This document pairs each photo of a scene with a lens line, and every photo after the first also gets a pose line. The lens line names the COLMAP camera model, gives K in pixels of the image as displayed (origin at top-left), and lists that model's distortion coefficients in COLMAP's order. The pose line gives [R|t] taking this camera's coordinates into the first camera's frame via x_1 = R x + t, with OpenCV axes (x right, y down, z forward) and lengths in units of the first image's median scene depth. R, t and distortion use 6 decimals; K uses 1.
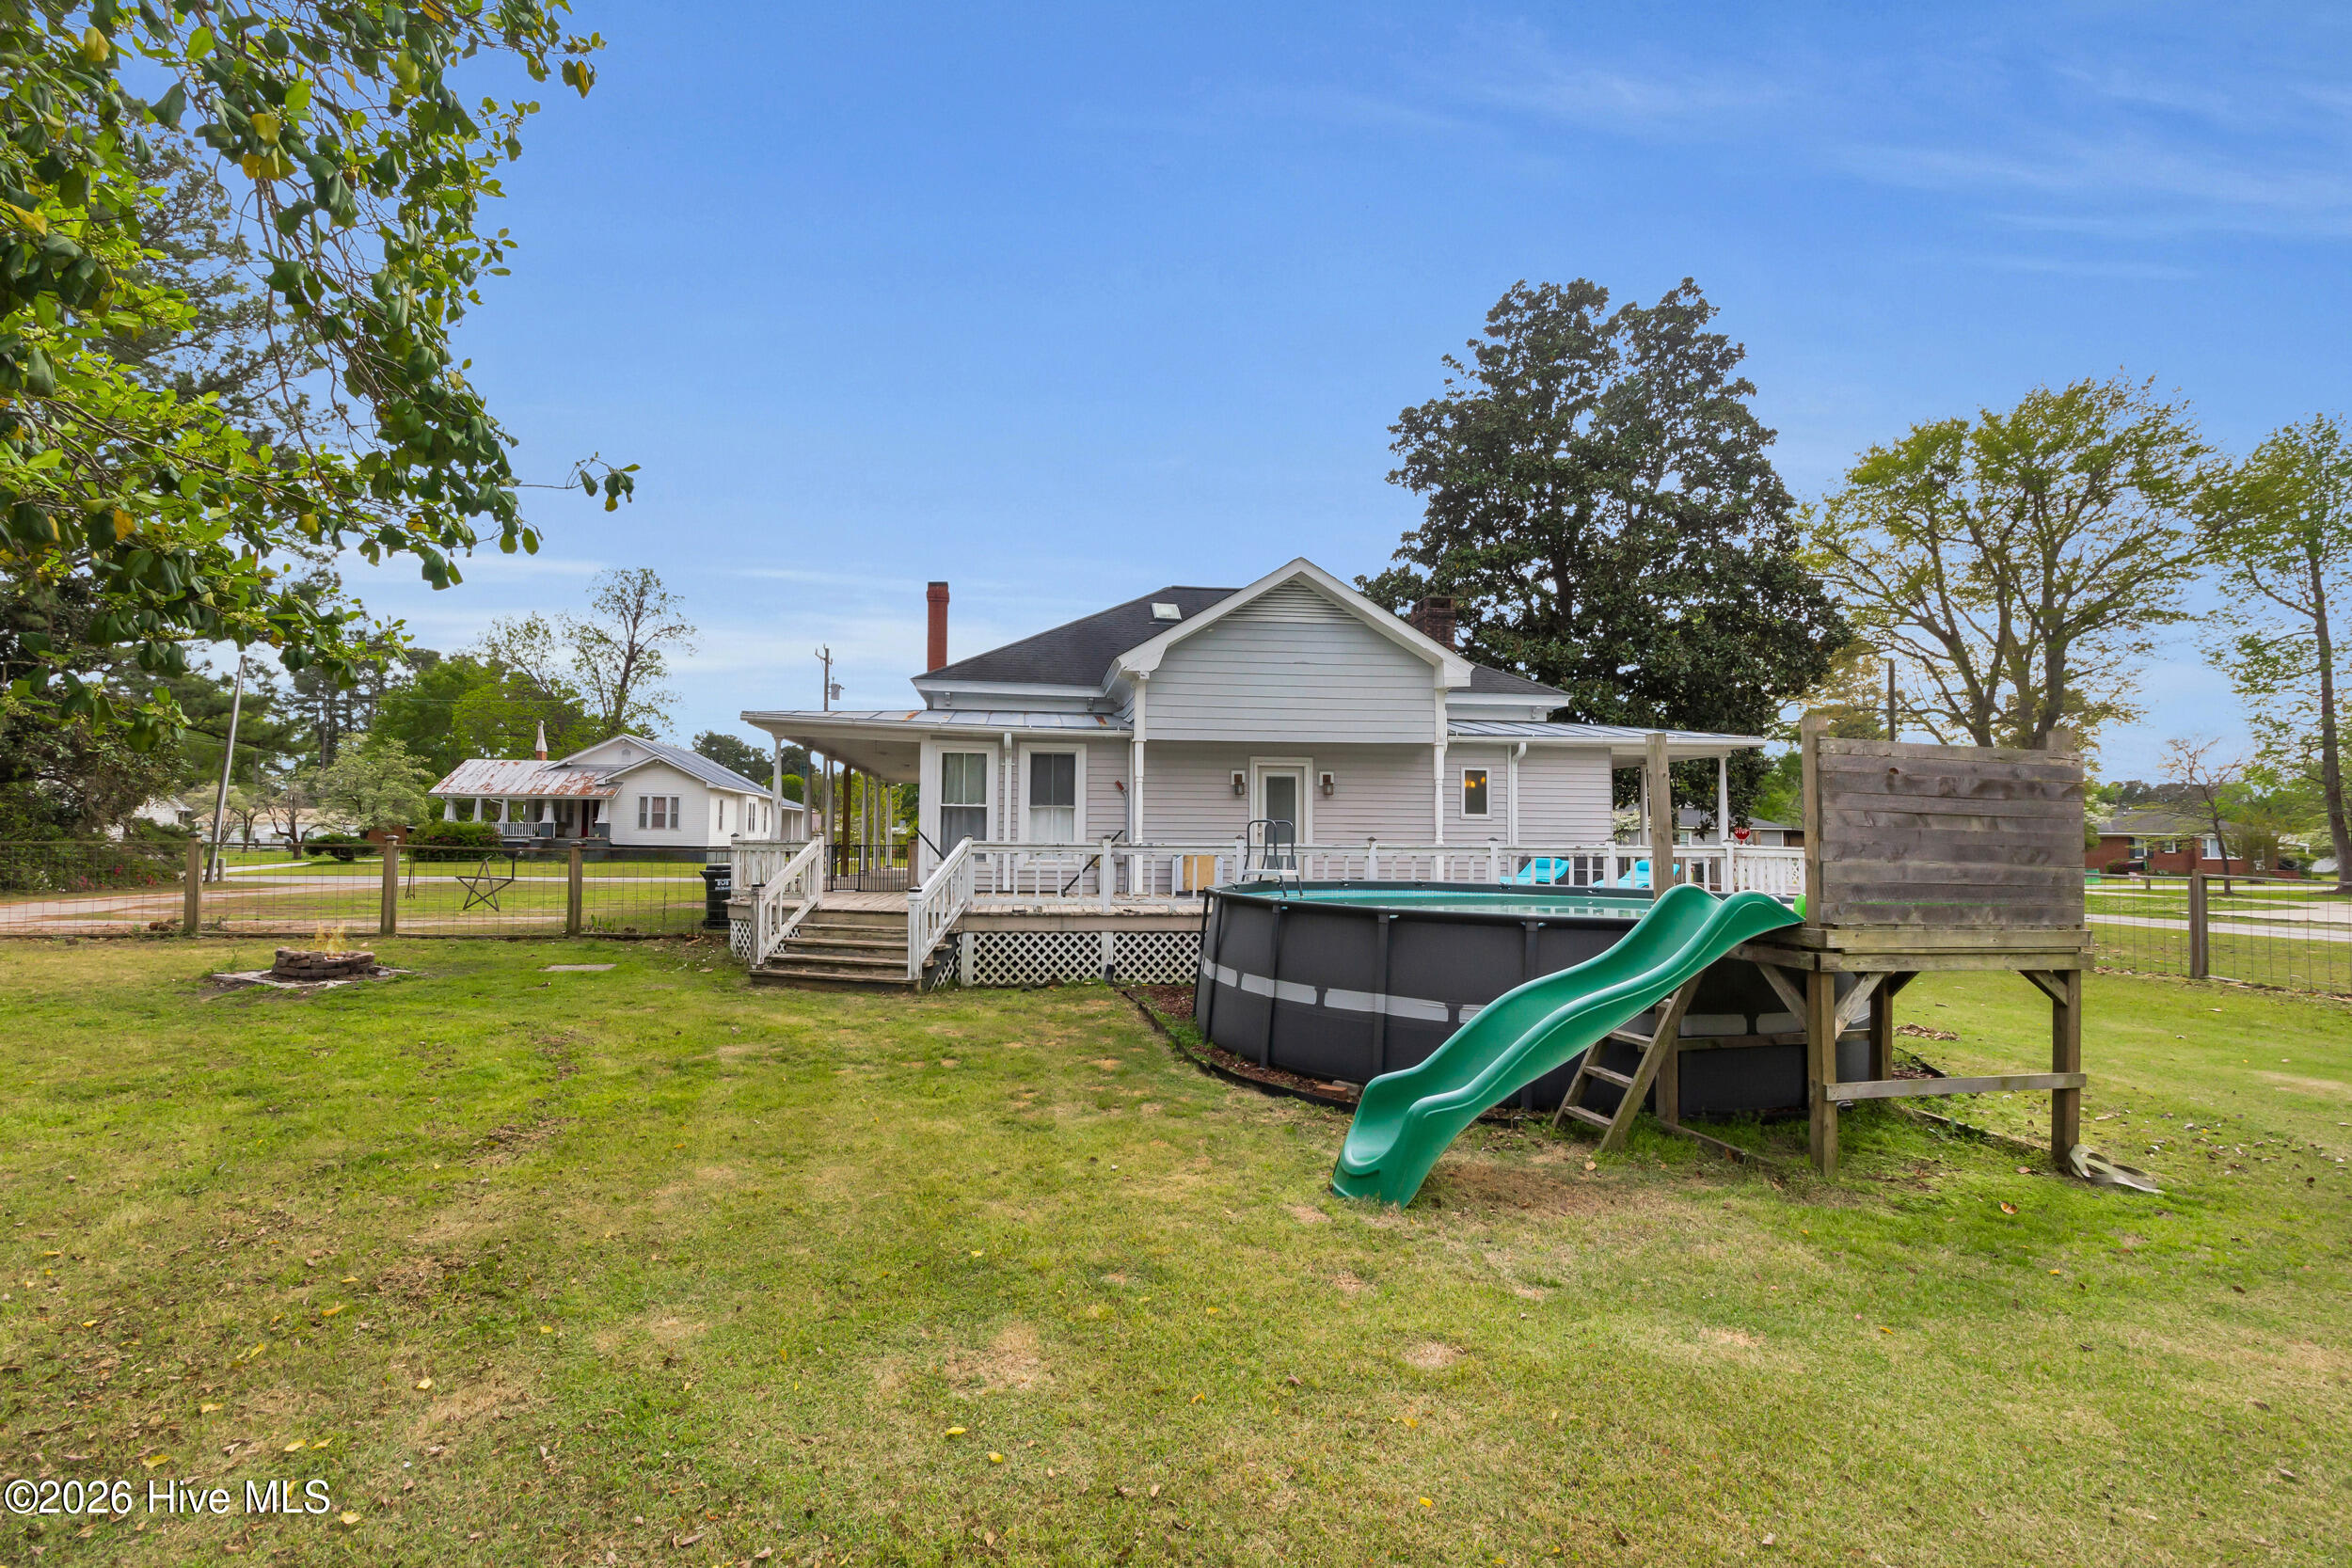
lens RADIAL K [[1125.2, 0, 1171.3], [0, 1125.2, 825.2], [0, 0, 1]] dist [0.003314, 0.000362]
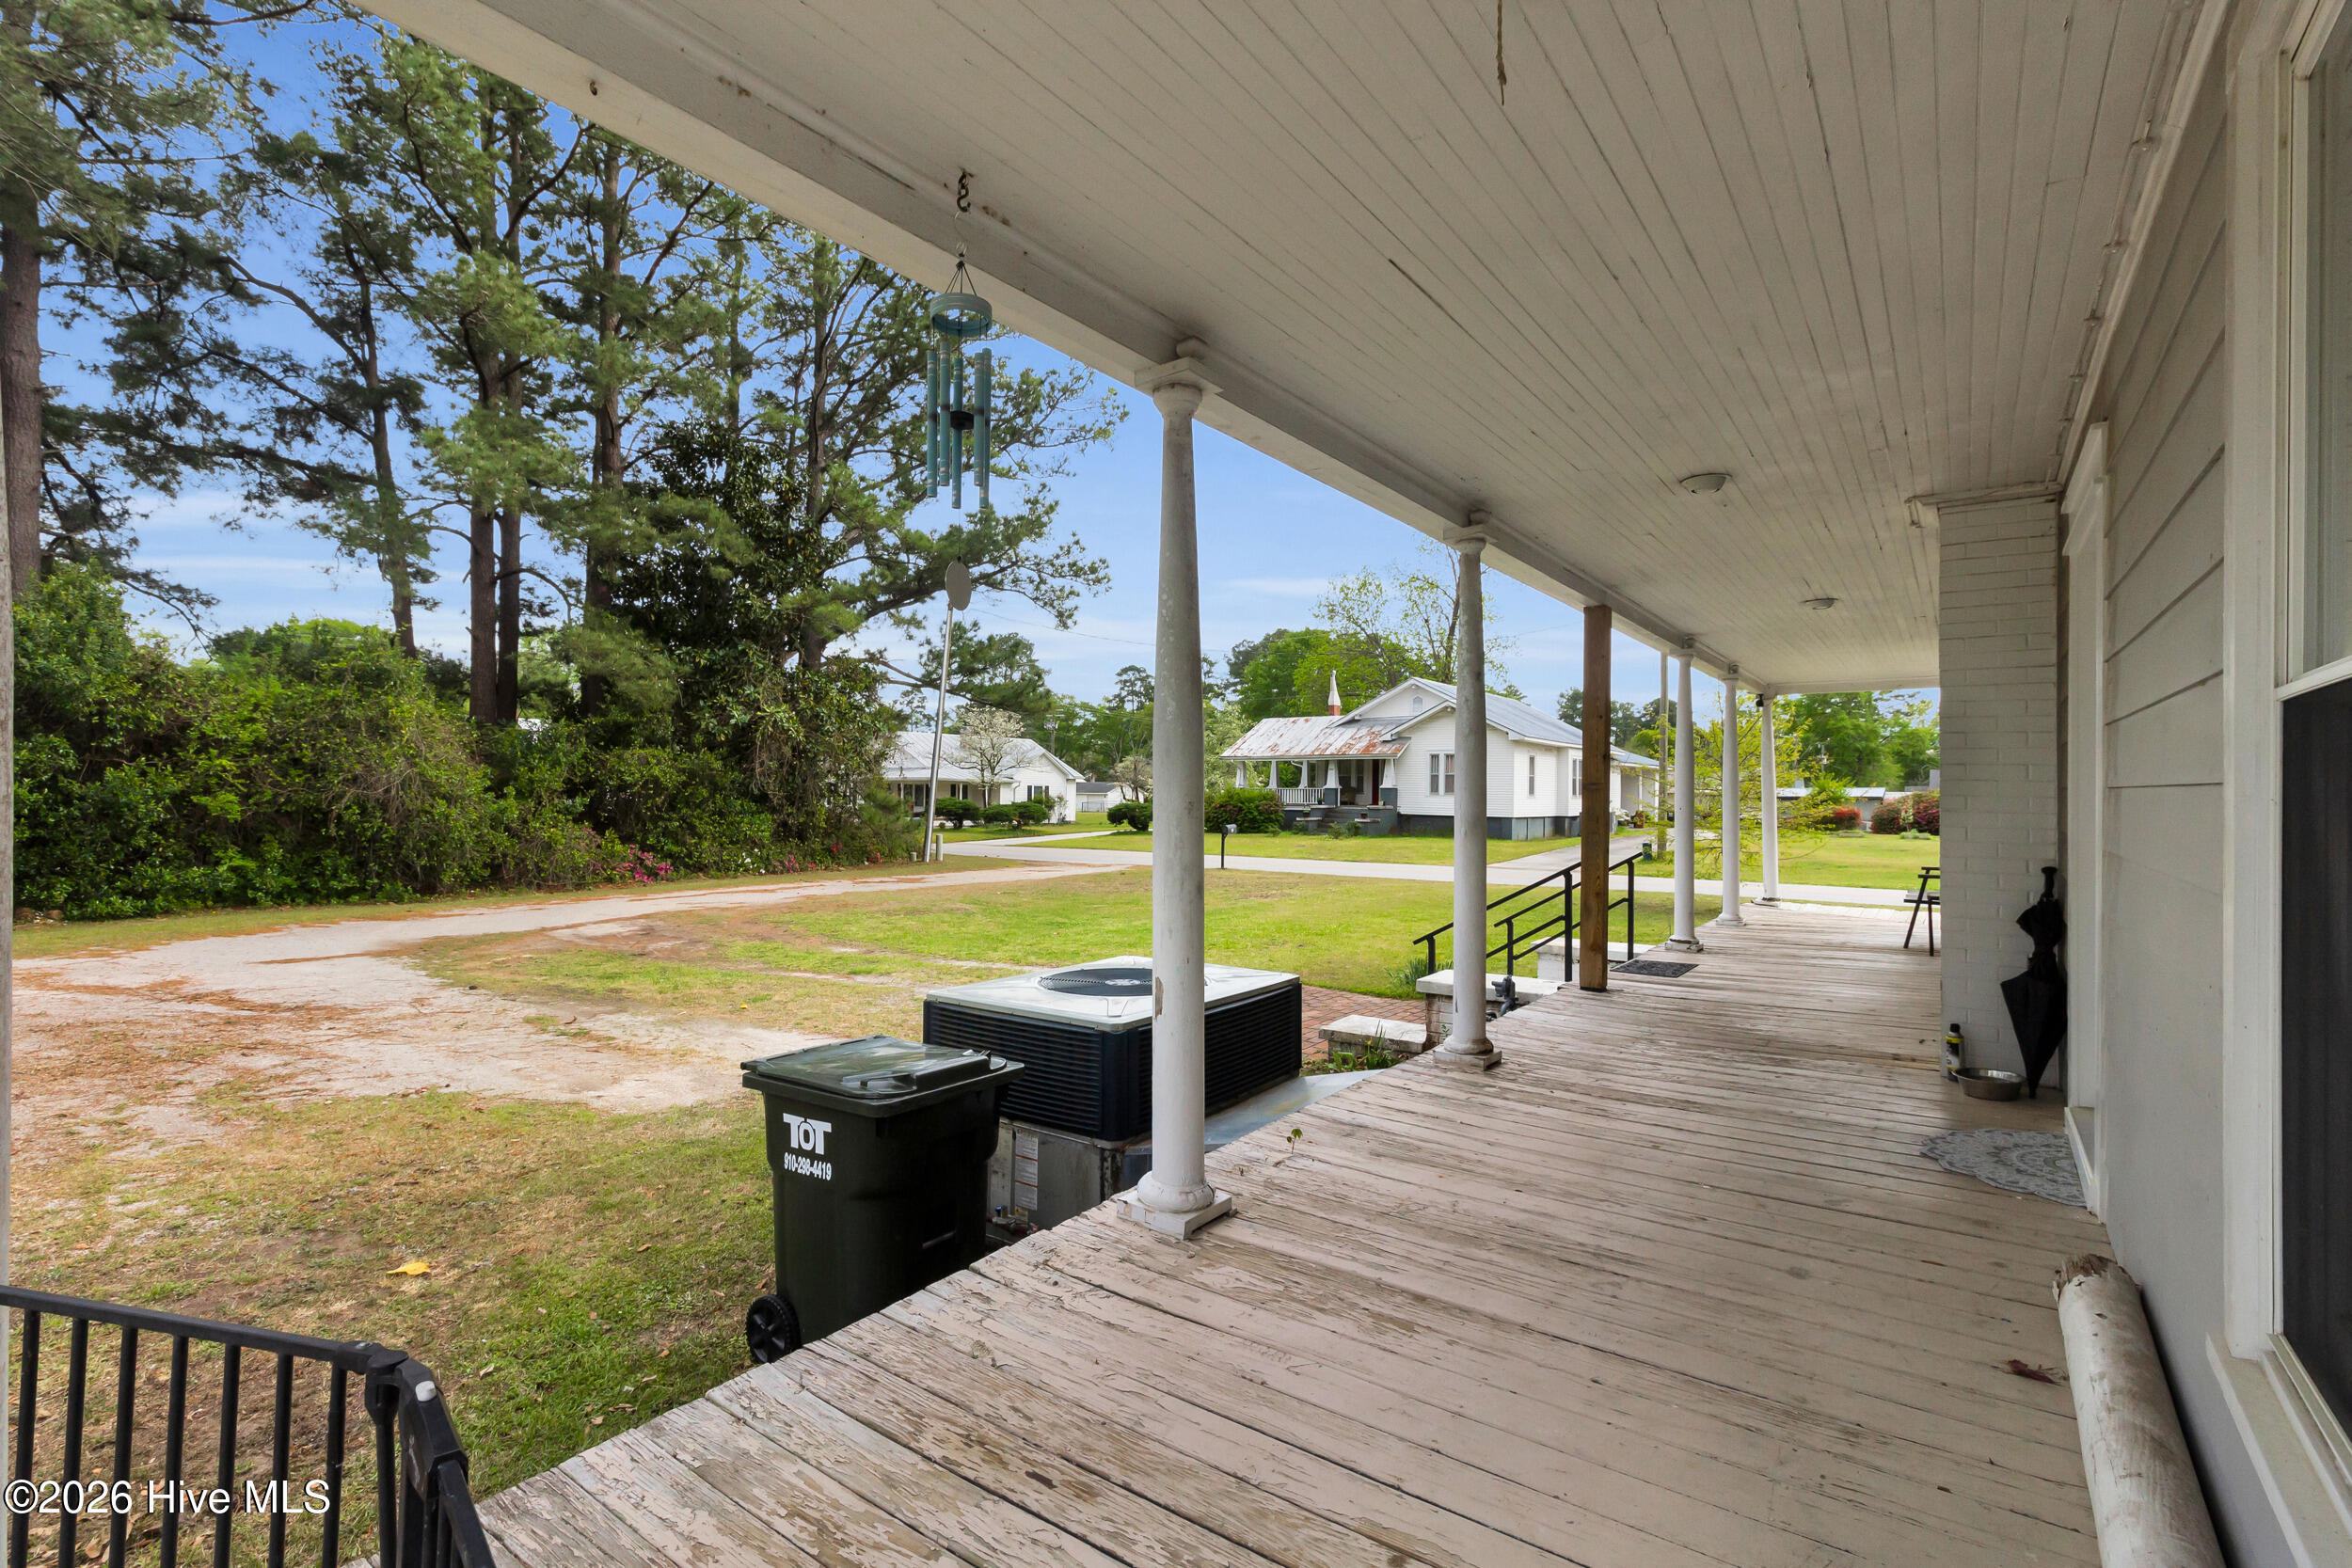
lens RADIAL K [[1125.2, 0, 1171.3], [0, 1125.2, 825.2], [0, 0, 1]] dist [0.003314, 0.000362]
pose [[0.737807, 0.012170, -0.674902, -0.069893], [0.010740, 0.999499, 0.029764, -0.000773], [0.674926, -0.029208, 0.737307, 0.294402]]
